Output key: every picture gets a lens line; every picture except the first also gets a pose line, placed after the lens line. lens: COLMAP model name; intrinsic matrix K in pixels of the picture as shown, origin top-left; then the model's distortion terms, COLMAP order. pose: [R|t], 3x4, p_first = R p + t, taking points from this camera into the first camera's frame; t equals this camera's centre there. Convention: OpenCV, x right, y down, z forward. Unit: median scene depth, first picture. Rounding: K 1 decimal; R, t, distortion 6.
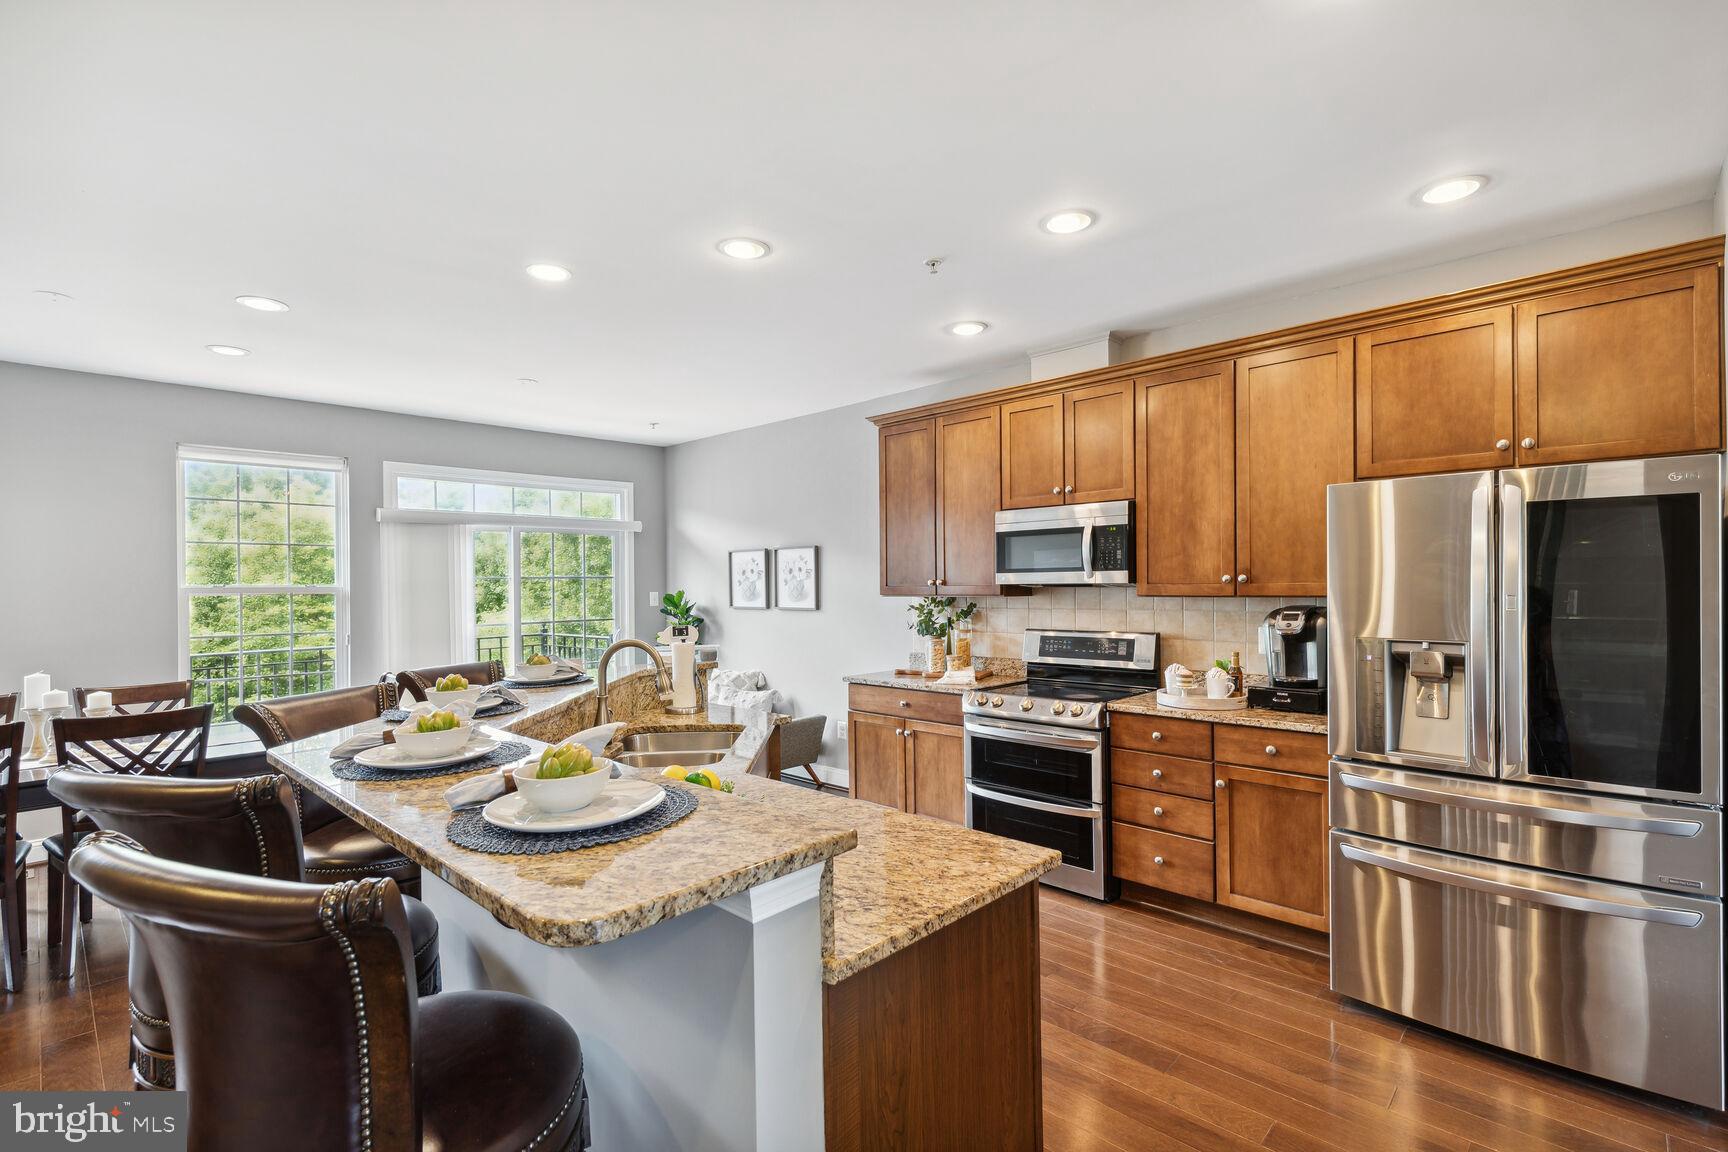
lens RADIAL K [[802.8, 0, 873.6], [0, 802.8, 571.9], [0, 0, 1]] dist [0.001226, 0.000249]
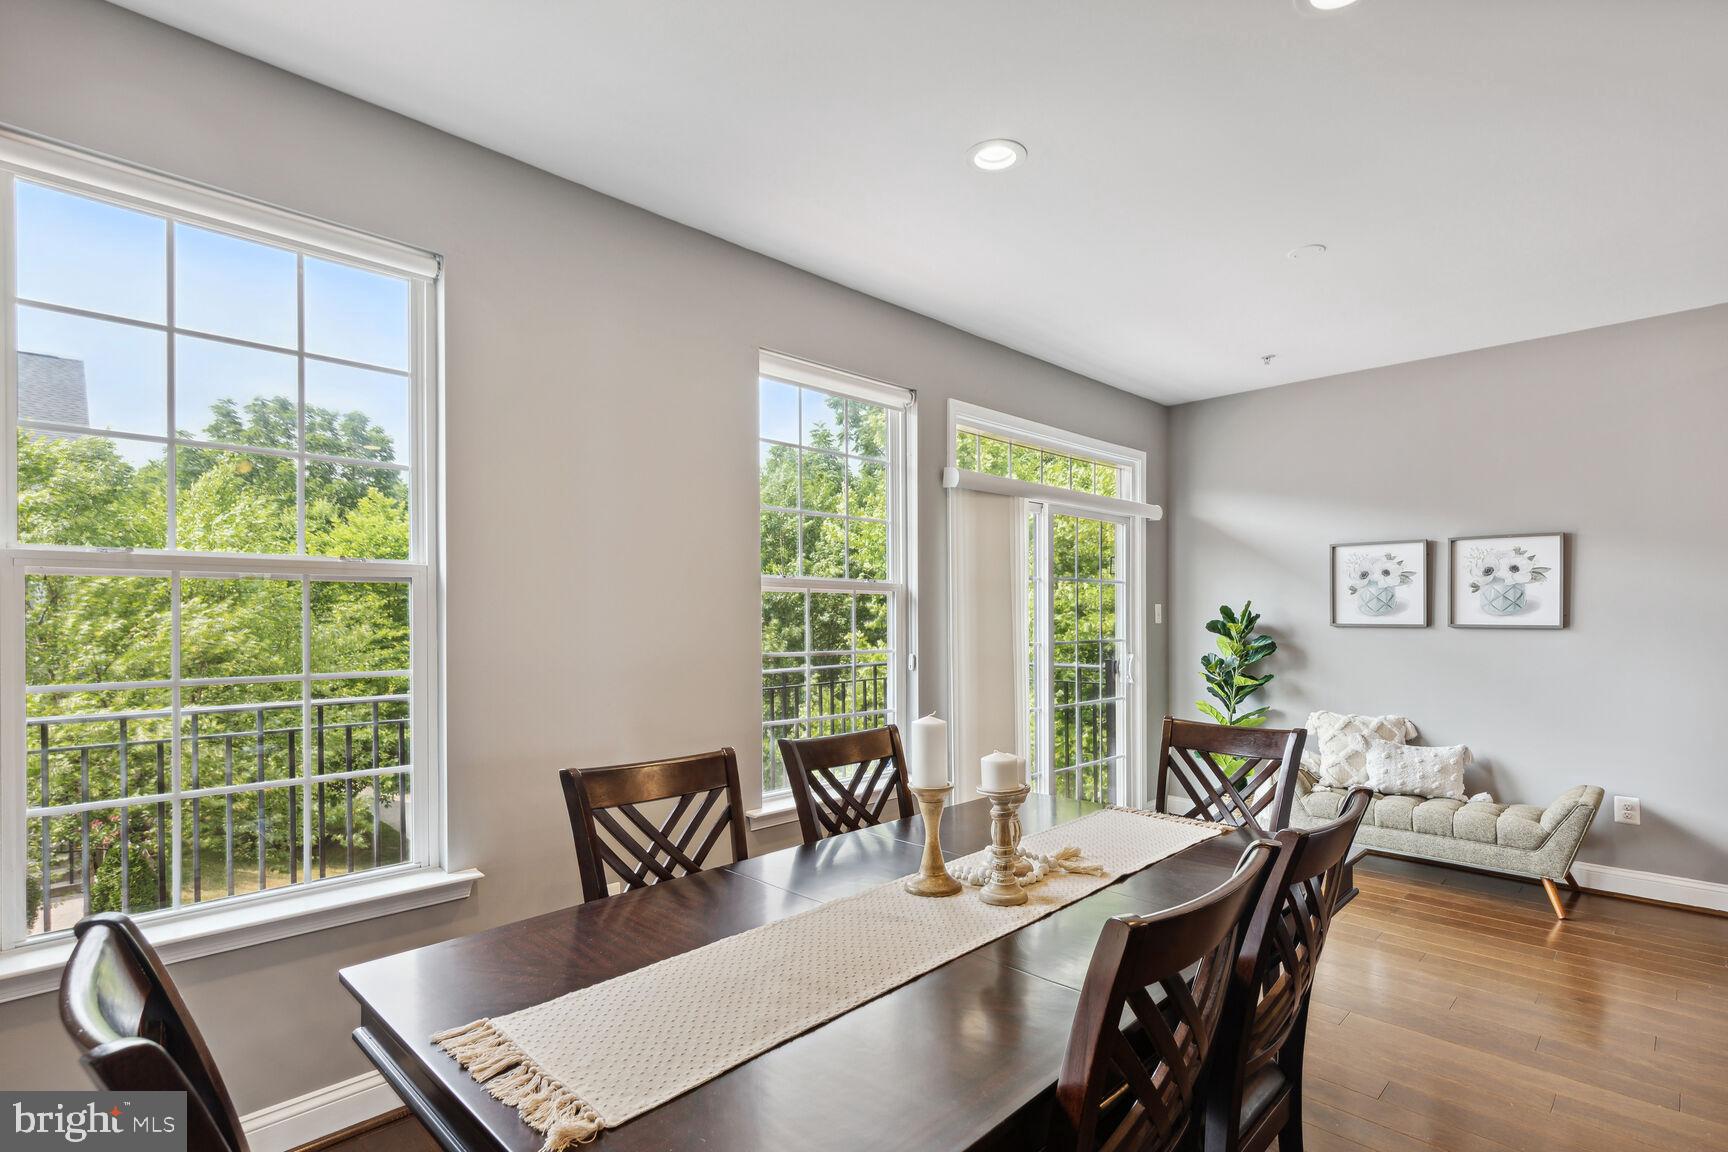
lens RADIAL K [[824.3, 0, 866.5], [0, 824.3, 607.0], [0, 0, 1]] dist [0.013869, 0.000726]
pose [[0.999666, 0.012853, -0.022440, -0.618723], [-0.012782, 0.999913, 0.003295, 0.034040], [0.022480, -0.003007, 0.999743, 0.285017]]
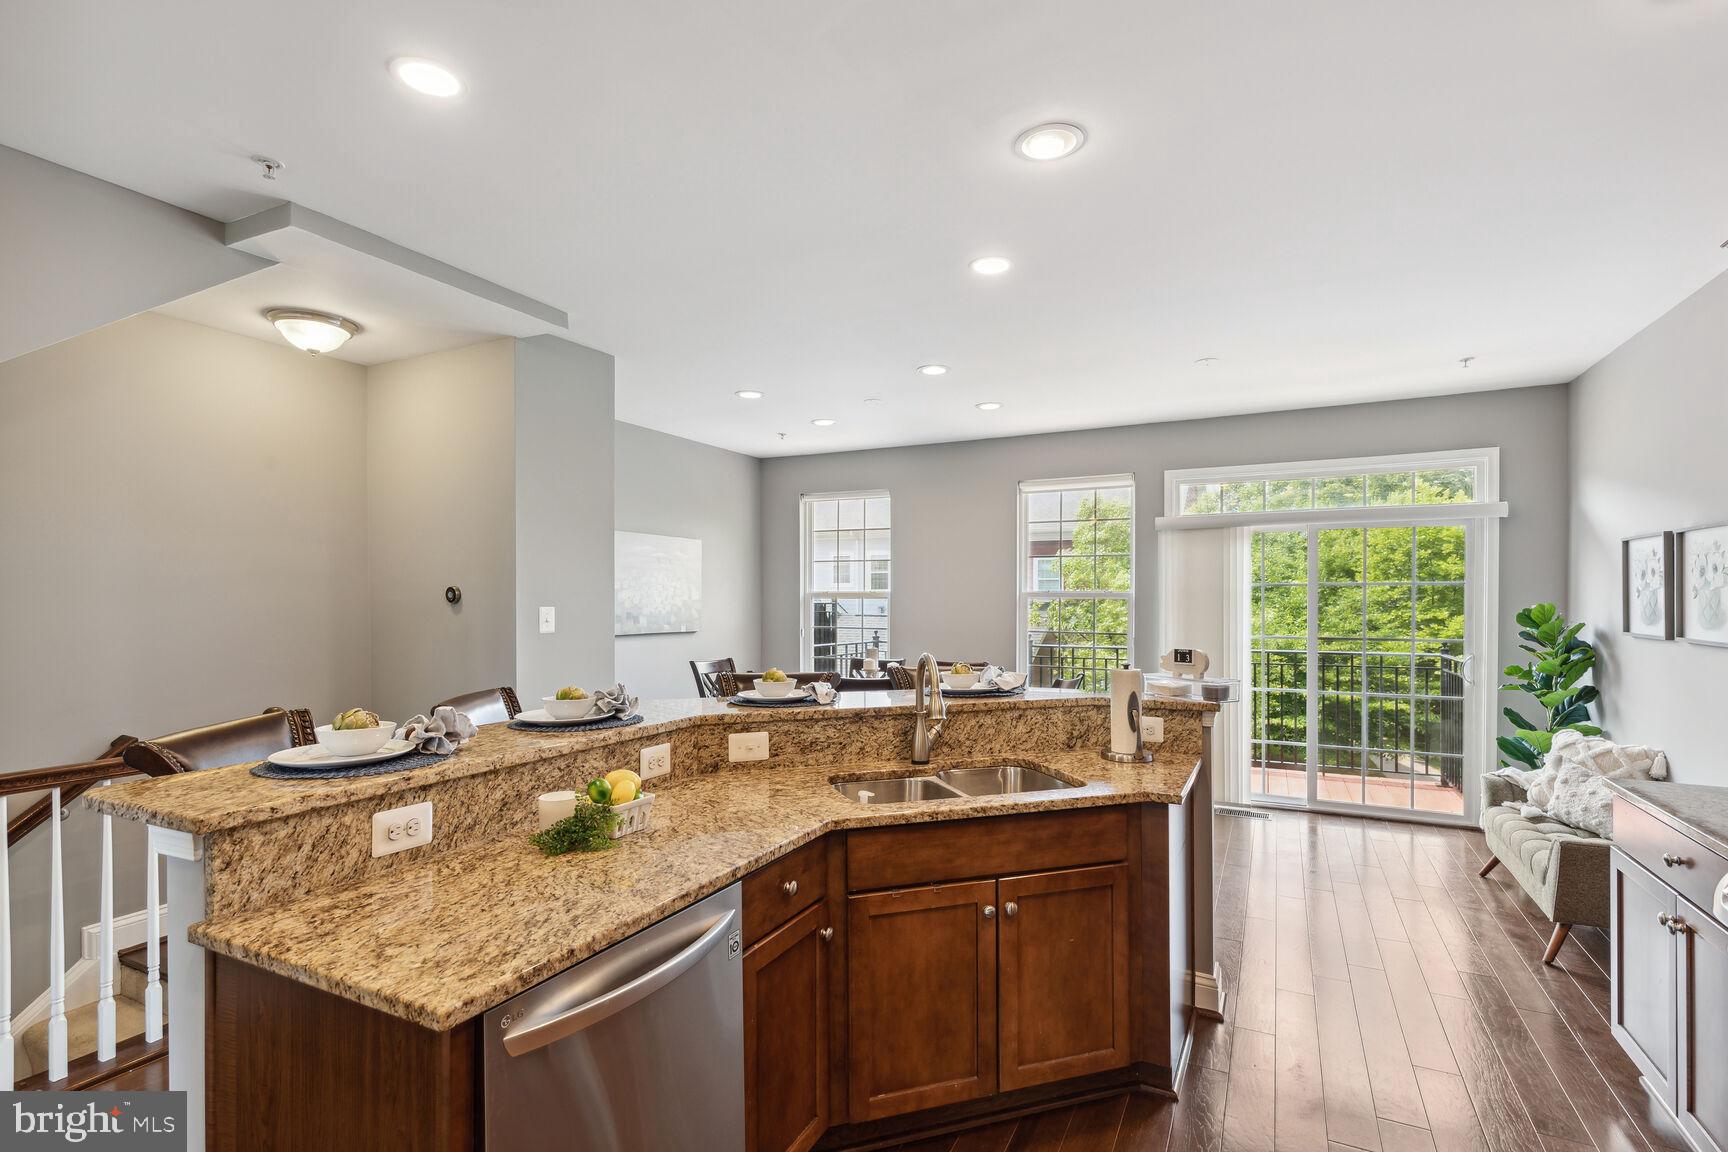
lens RADIAL K [[817.4, 0, 861.9], [0, 817.4, 596.3], [0, 0, 1]] dist [0.000588, -0.000207]
pose [[0.280341, 0.013849, -0.959800, 0.263131], [0.009356, 0.999809, 0.017159, 0.000816], [0.959855, -0.013790, 0.280158, 0.313750]]
